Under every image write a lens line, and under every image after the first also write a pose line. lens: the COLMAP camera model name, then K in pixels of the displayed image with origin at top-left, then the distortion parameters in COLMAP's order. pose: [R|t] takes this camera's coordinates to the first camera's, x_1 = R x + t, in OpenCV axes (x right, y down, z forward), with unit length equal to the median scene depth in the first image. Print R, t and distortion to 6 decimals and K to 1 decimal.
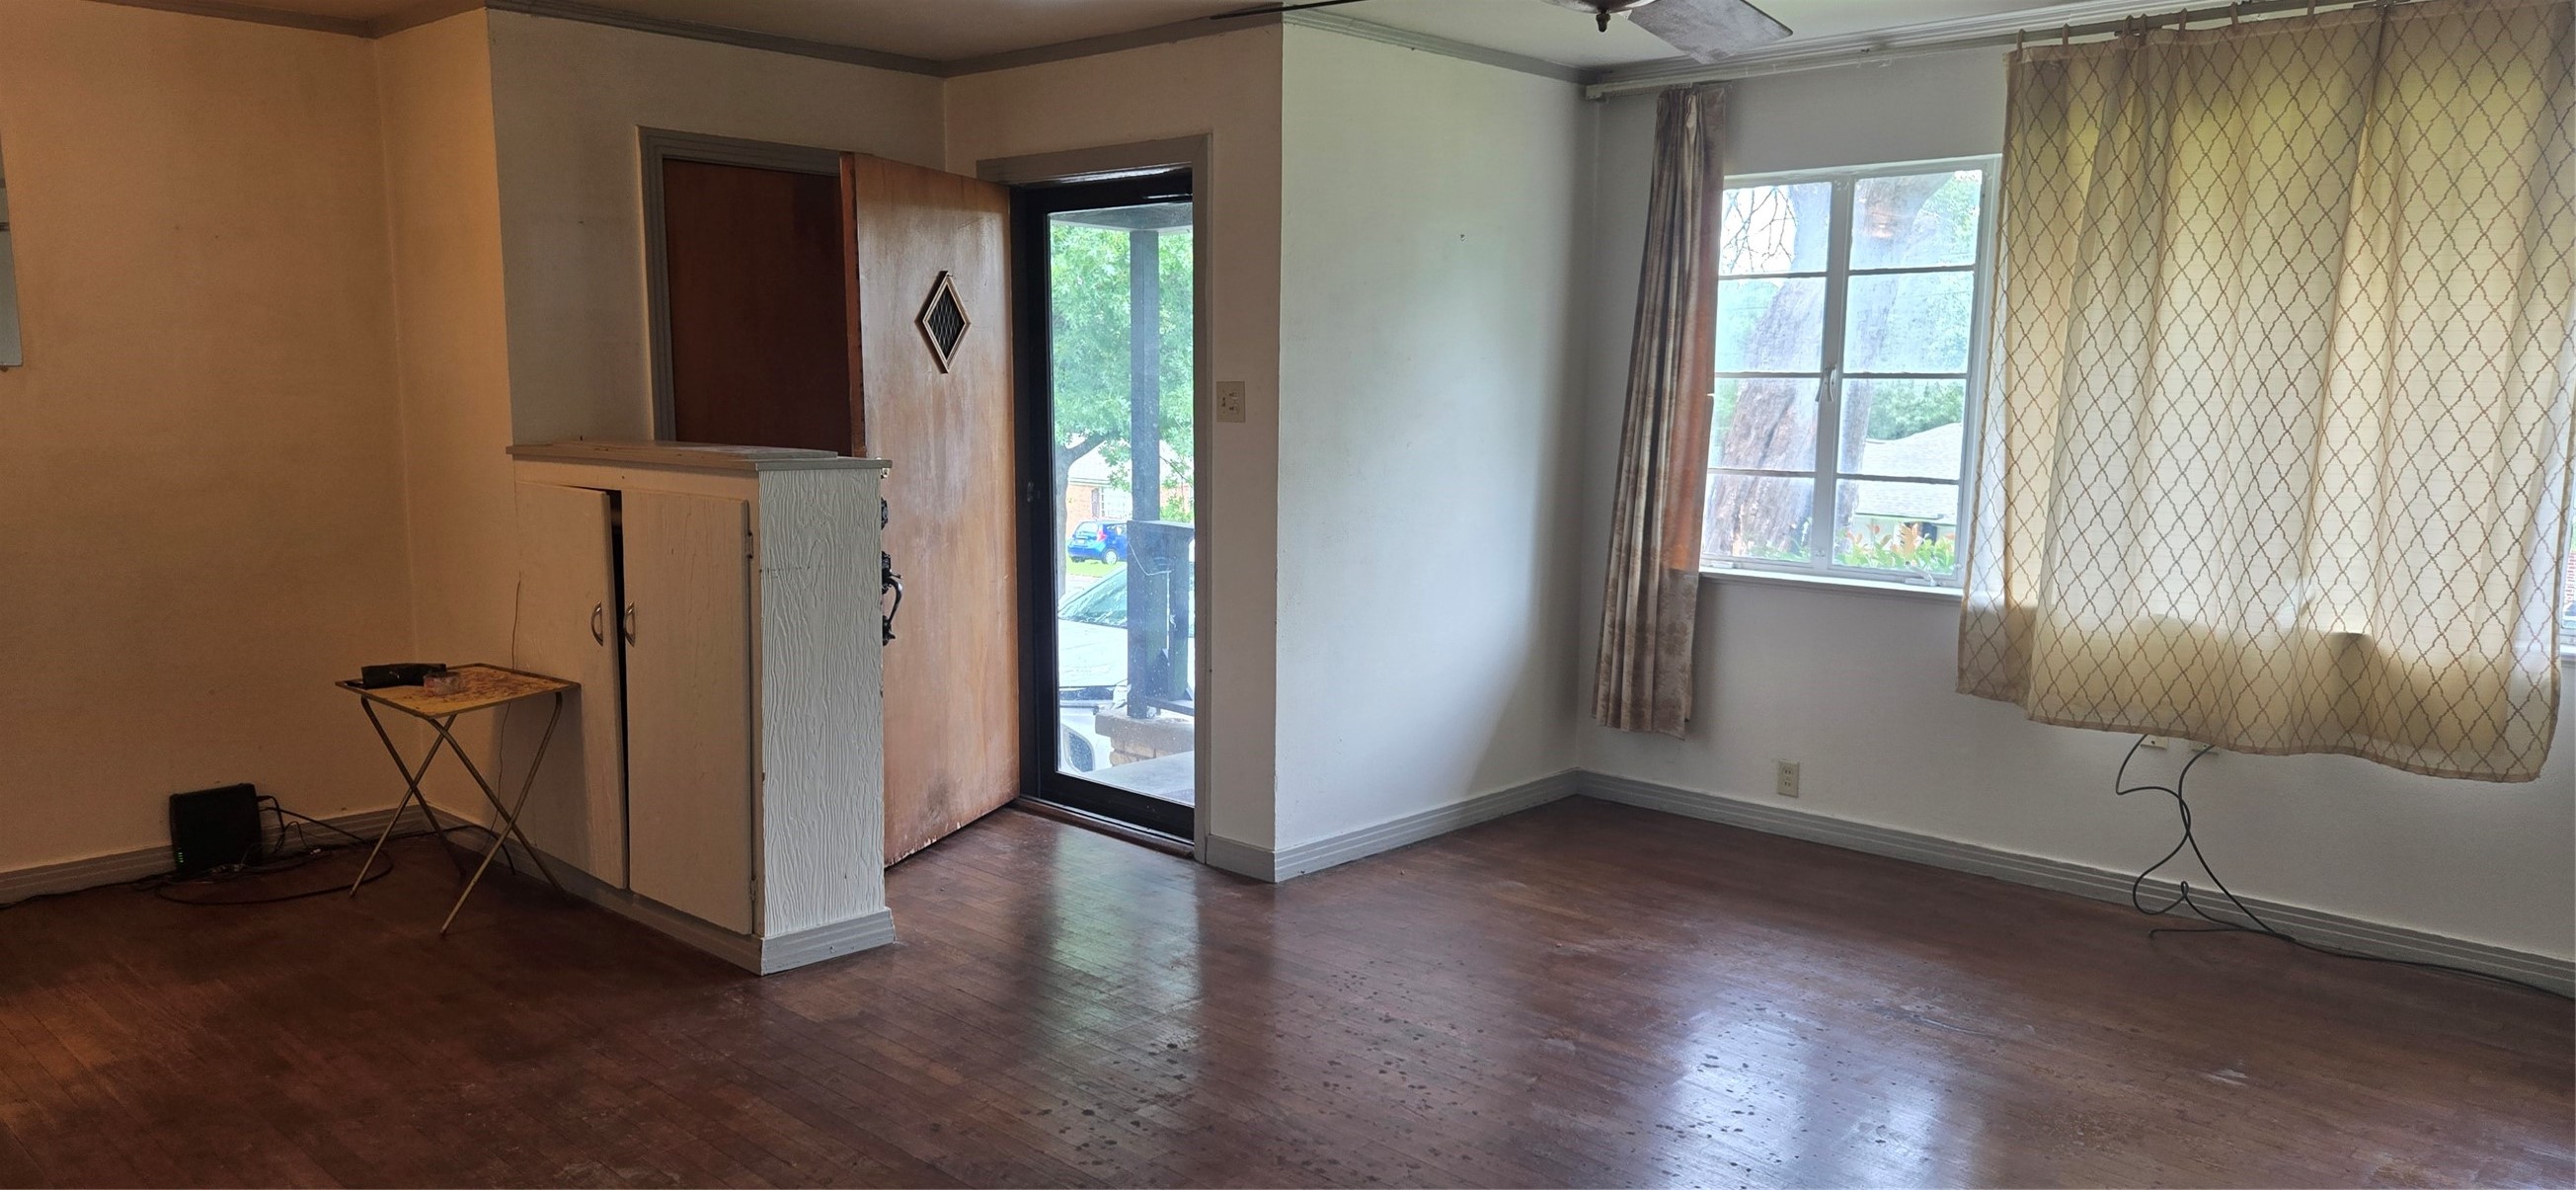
lens RADIAL K [[1719.8, 0, 1292.8], [0, 1719.8, 609.9], [0, 0, 1]] dist [0.072428, -0.069308]
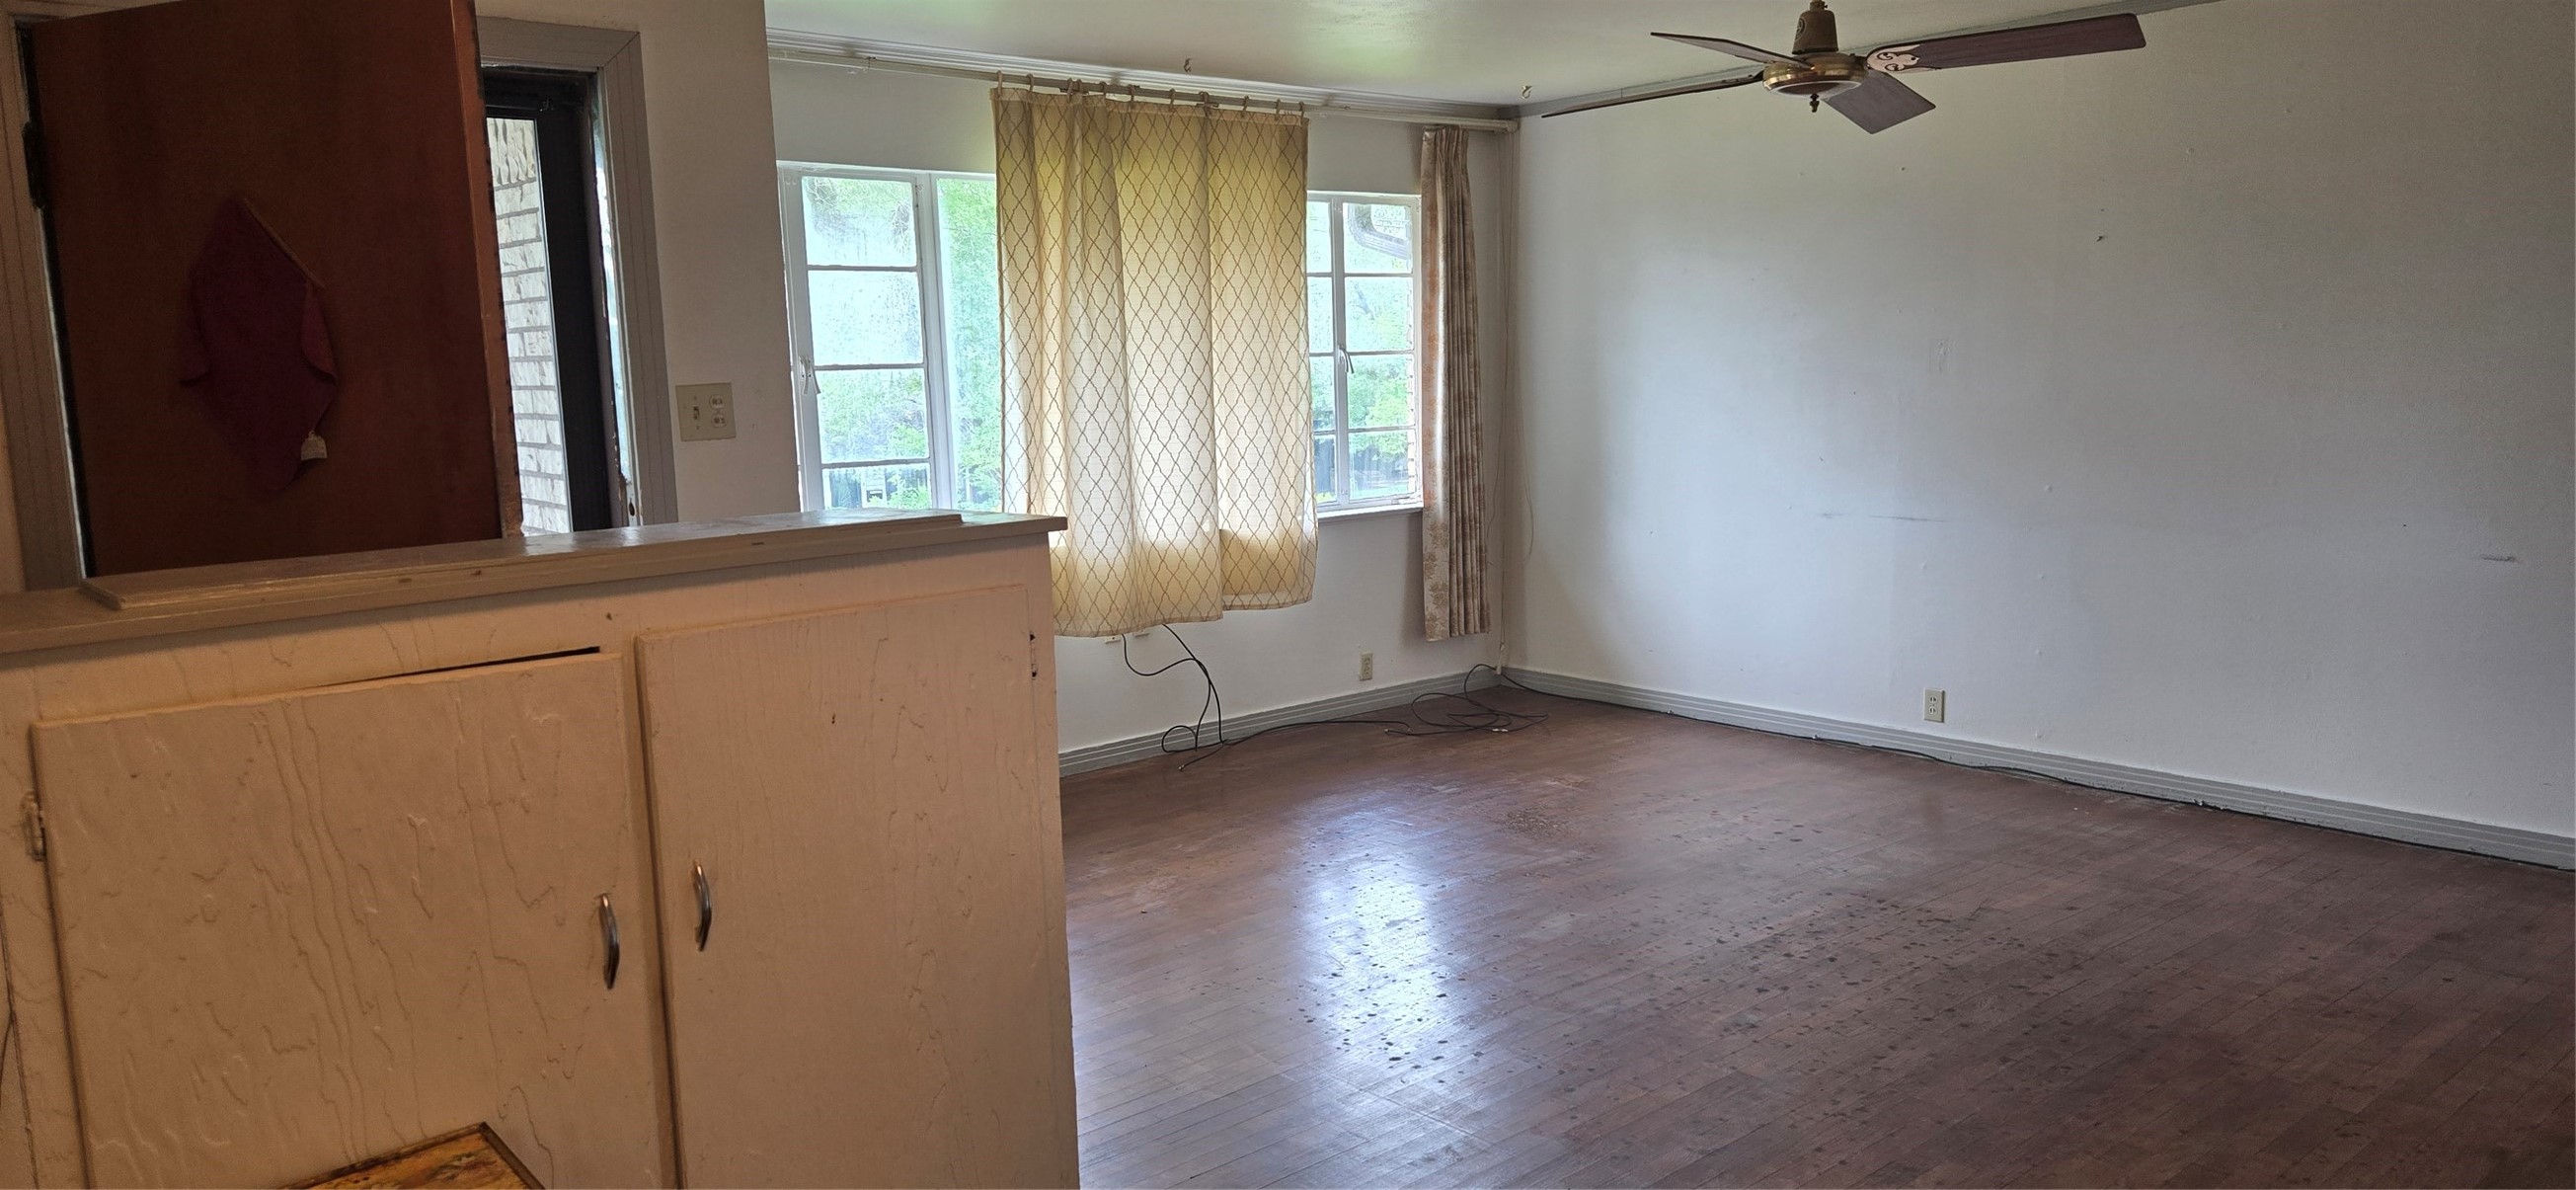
lens RADIAL K [[1681.6, 0, 1283.1], [0, 1681.6, 623.5], [0, 0, 1]] dist [0.052099, -0.045434]
pose [[0.110424, -0.167234, 0.979714, -0.731779], [0.164803, 0.975177, 0.147884, -0.101306], [-0.980126, 0.145130, 0.135244, 0.690721]]
